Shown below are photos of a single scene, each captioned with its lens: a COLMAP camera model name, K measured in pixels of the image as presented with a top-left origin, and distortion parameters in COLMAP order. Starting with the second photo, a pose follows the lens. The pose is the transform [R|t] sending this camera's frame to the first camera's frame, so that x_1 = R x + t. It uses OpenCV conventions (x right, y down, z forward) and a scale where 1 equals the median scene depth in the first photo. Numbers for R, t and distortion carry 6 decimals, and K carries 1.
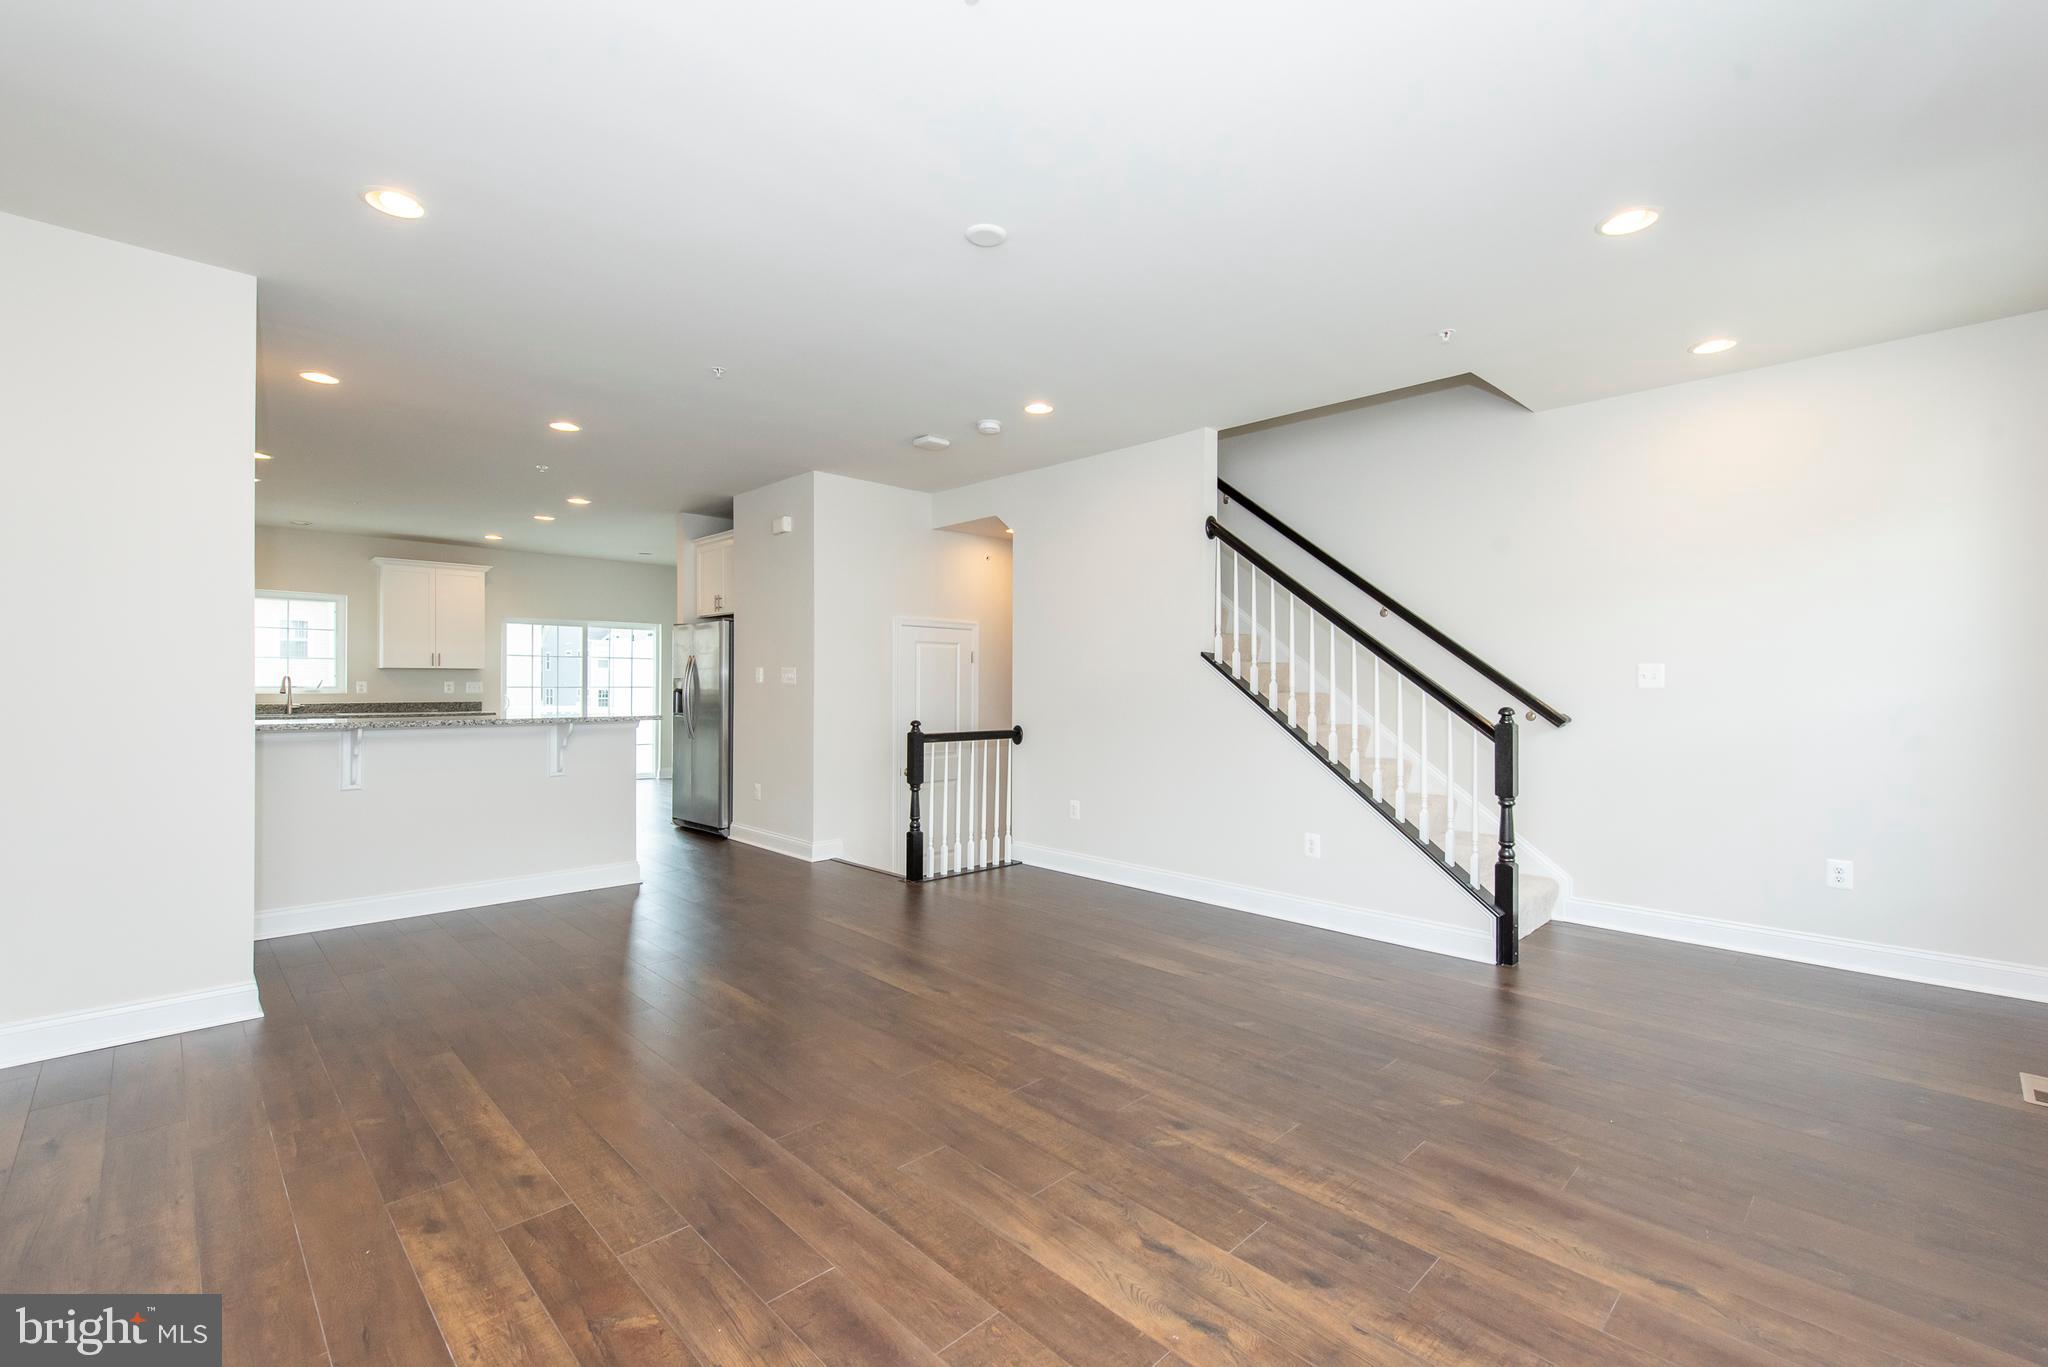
lens RADIAL K [[887.3, 0, 1030.7], [0, 887.3, 686.0], [0, 0, 1]] dist [0.011501, -0.000360]
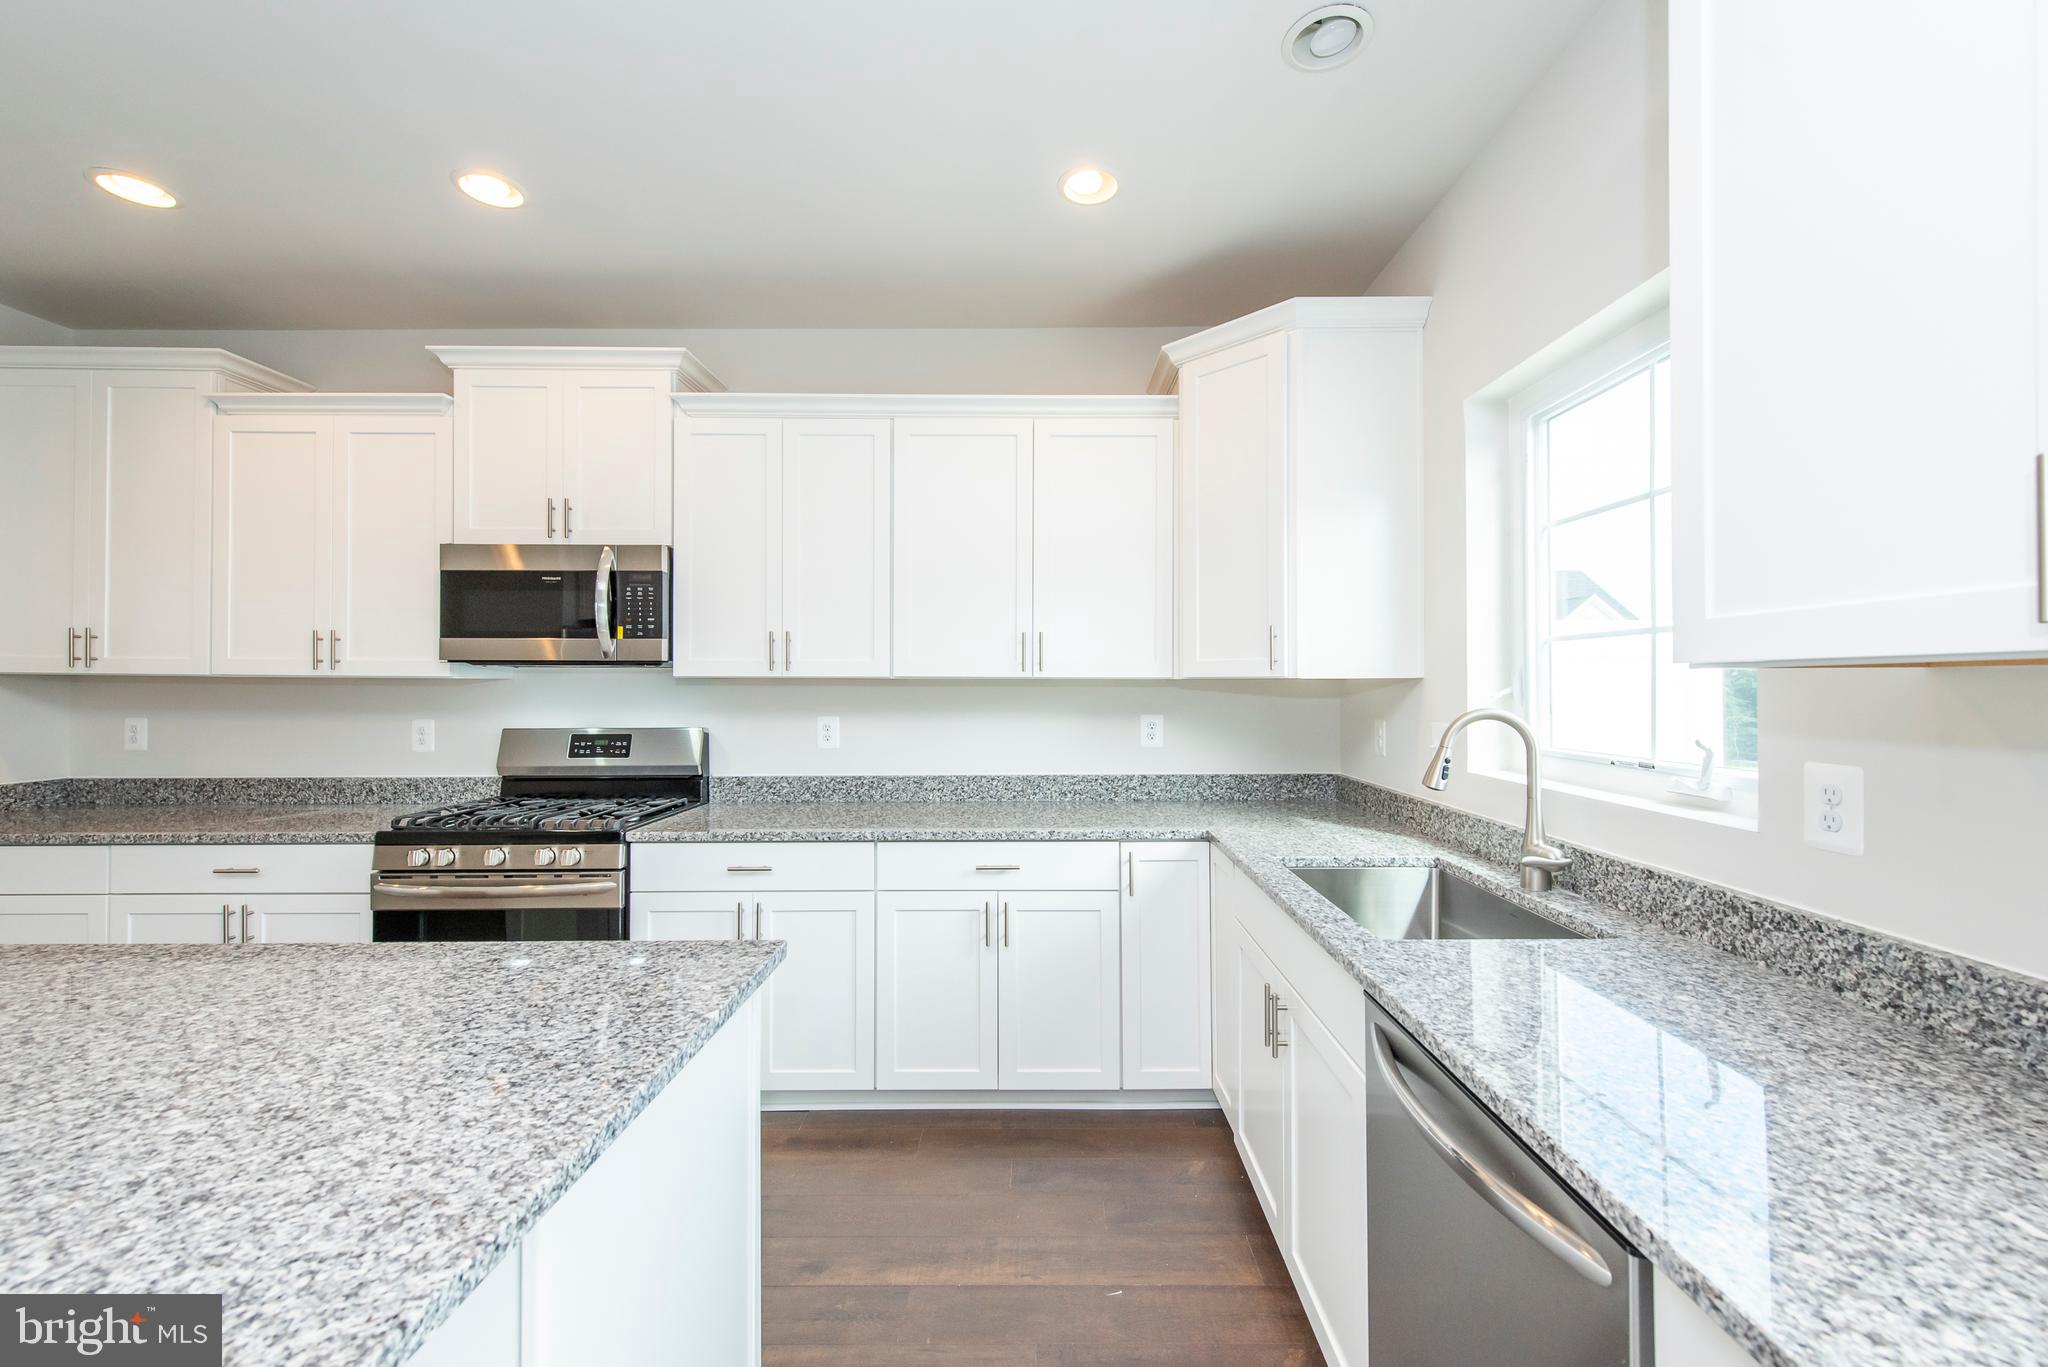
lens RADIAL K [[813.6, 0, 1045.7], [0, 813.6, 678.1], [0, 0, 1]] dist [0.016206, -0.005810]
pose [[-0.706355, -0.010556, -0.707779, -1.355418], [-0.004096, 0.999933, -0.010825, -0.040008], [0.707846, -0.004747, -0.706351, 2.388519]]
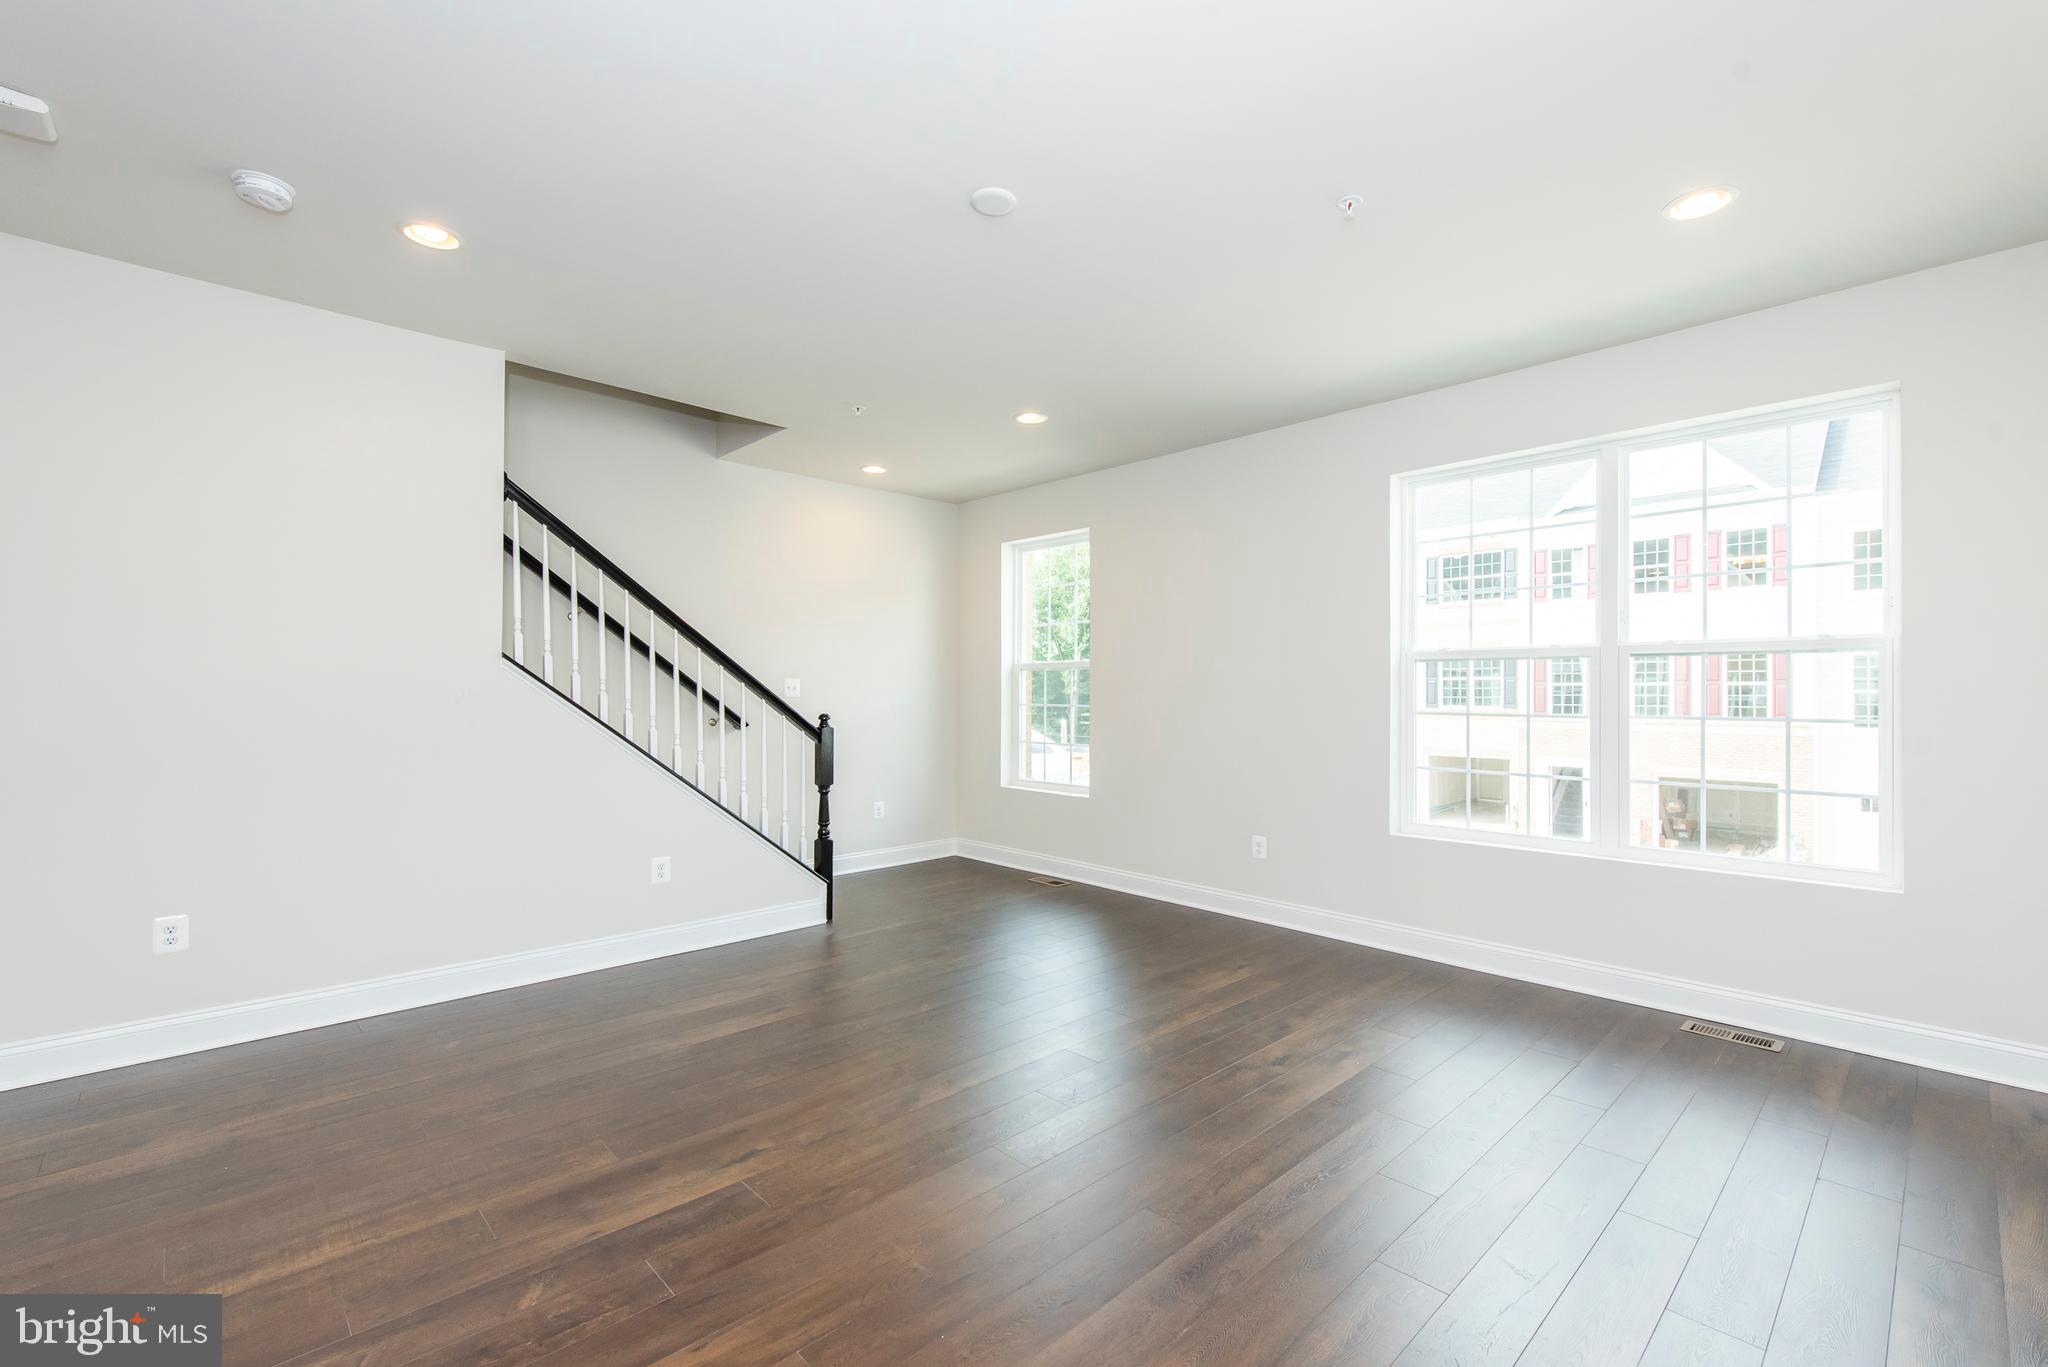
lens RADIAL K [[887.3, 0, 1030.7], [0, 887.3, 686.0], [0, 0, 1]] dist [0.011501, -0.000360]
pose [[0.011952, 0.002774, 0.999925, -0.720815], [0.001980, 0.999994, -0.002798, -0.009681], [-0.999927, 0.002013, 0.011946, 0.722549]]
